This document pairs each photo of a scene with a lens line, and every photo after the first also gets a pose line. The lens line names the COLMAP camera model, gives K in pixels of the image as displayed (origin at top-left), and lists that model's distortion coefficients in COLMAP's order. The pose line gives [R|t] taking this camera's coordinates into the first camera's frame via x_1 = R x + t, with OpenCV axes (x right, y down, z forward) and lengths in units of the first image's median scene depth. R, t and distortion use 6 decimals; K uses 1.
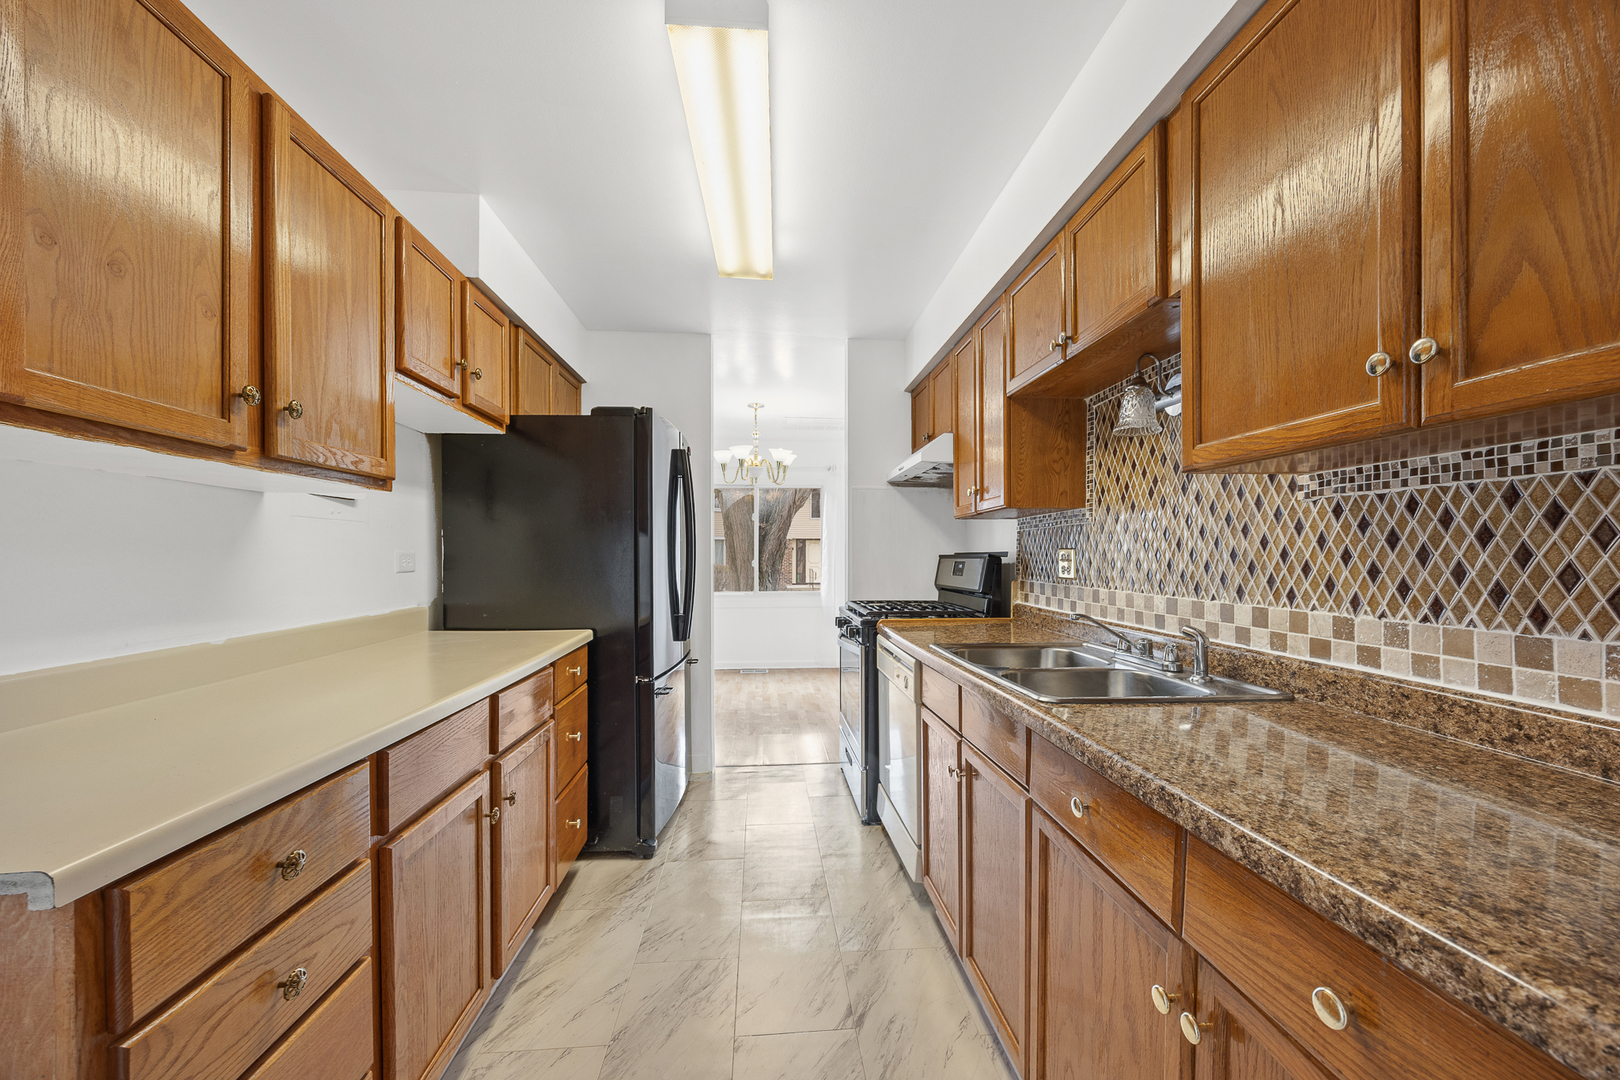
lens RADIAL K [[622.8, 0, 807.7], [0, 622.8, 558.3], [0, 0, 1]] dist [-0.001596, 0.000119]
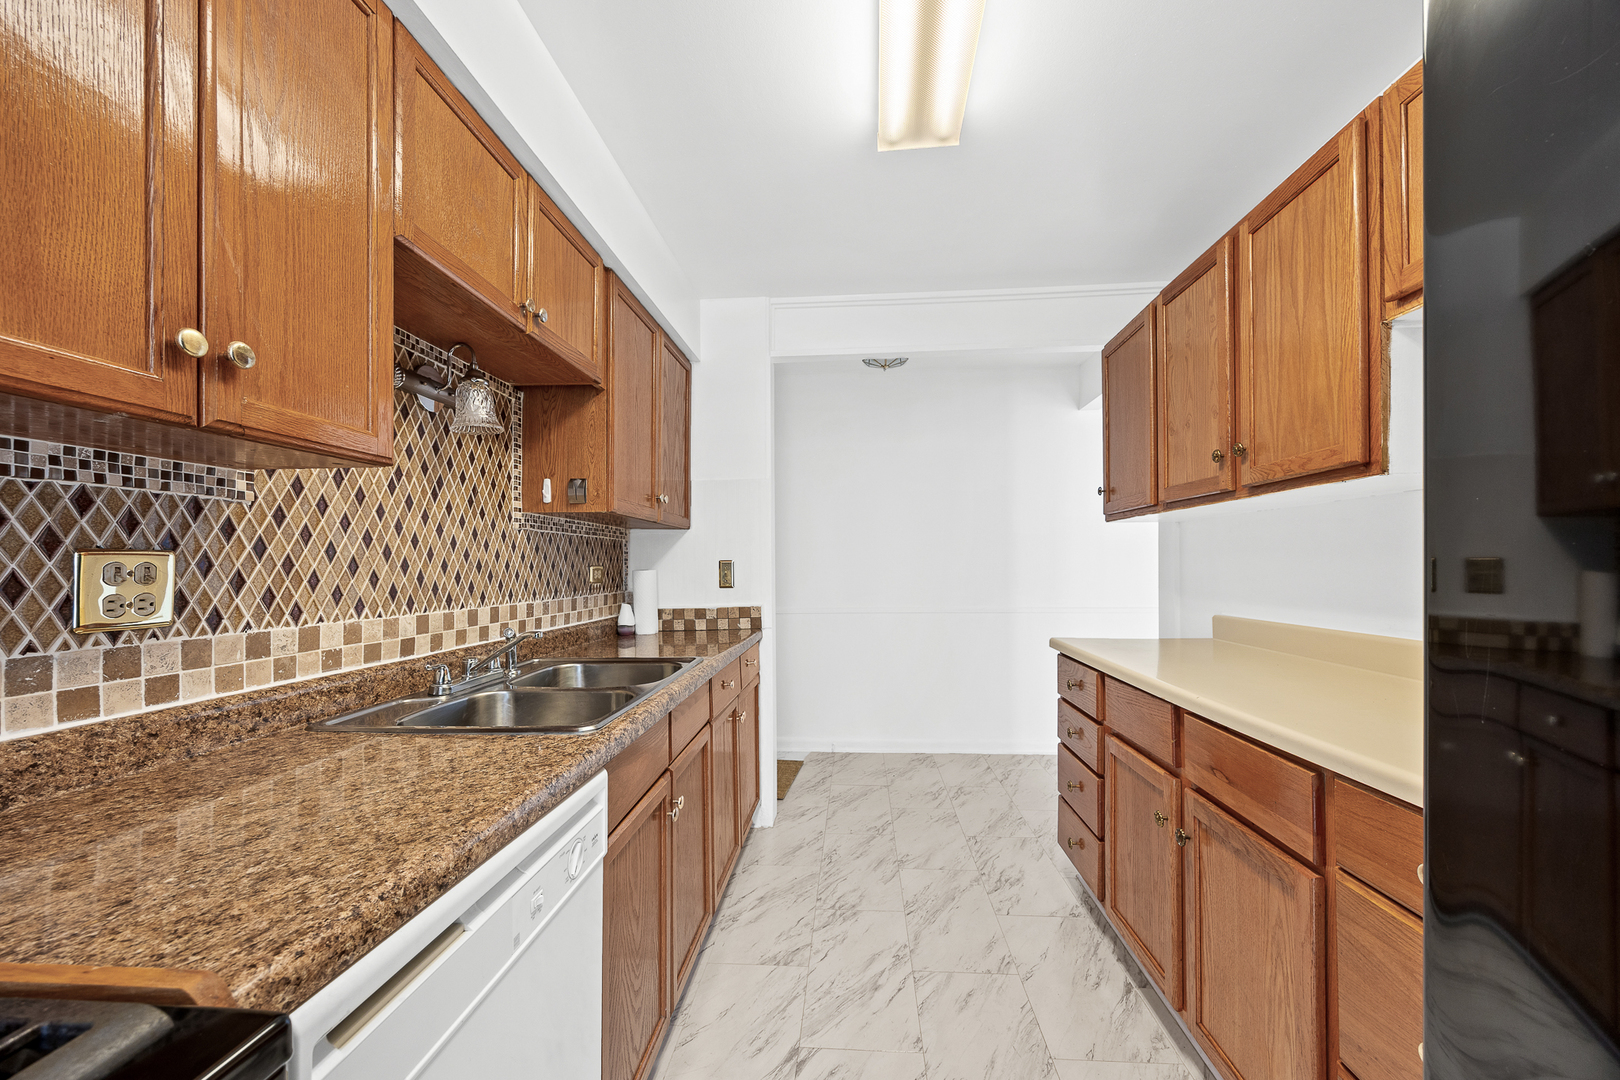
lens RADIAL K [[644.2, 0, 809.8], [0, 644.2, 559.7], [0, 0, 1]] dist [-0.001349, 0.000137]
pose [[-0.988500, 0.010172, 0.150878, -0.116587], [0.009715, 0.999946, -0.003768, -0.007125], [-0.150908, -0.002259, -0.988545, 2.324573]]
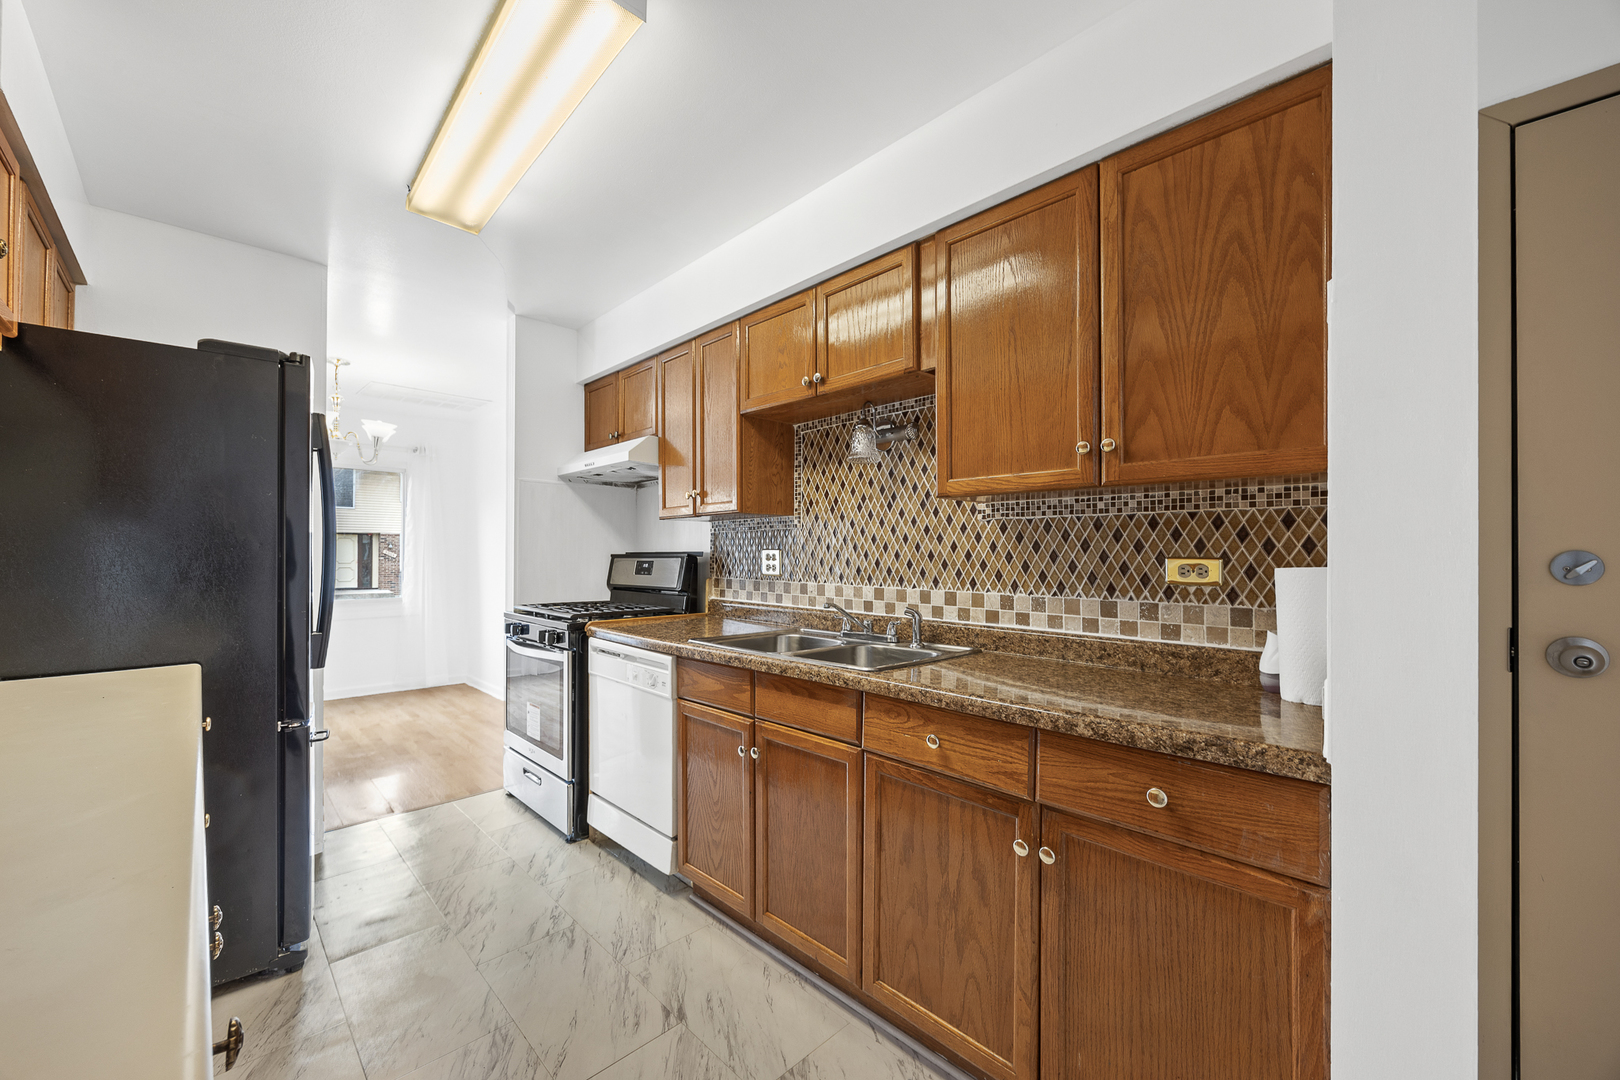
lens RADIAL K [[631.5, 0, 809.3], [0, 631.5, 546.5], [0, 0, 1]] dist [-0.000172, -0.000018]
pose [[0.770230, 0.009651, 0.637693, -0.495842], [0.000242, 0.999881, -0.015424, -0.004715], [-0.637766, 0.012035, 0.770136, 0.075982]]
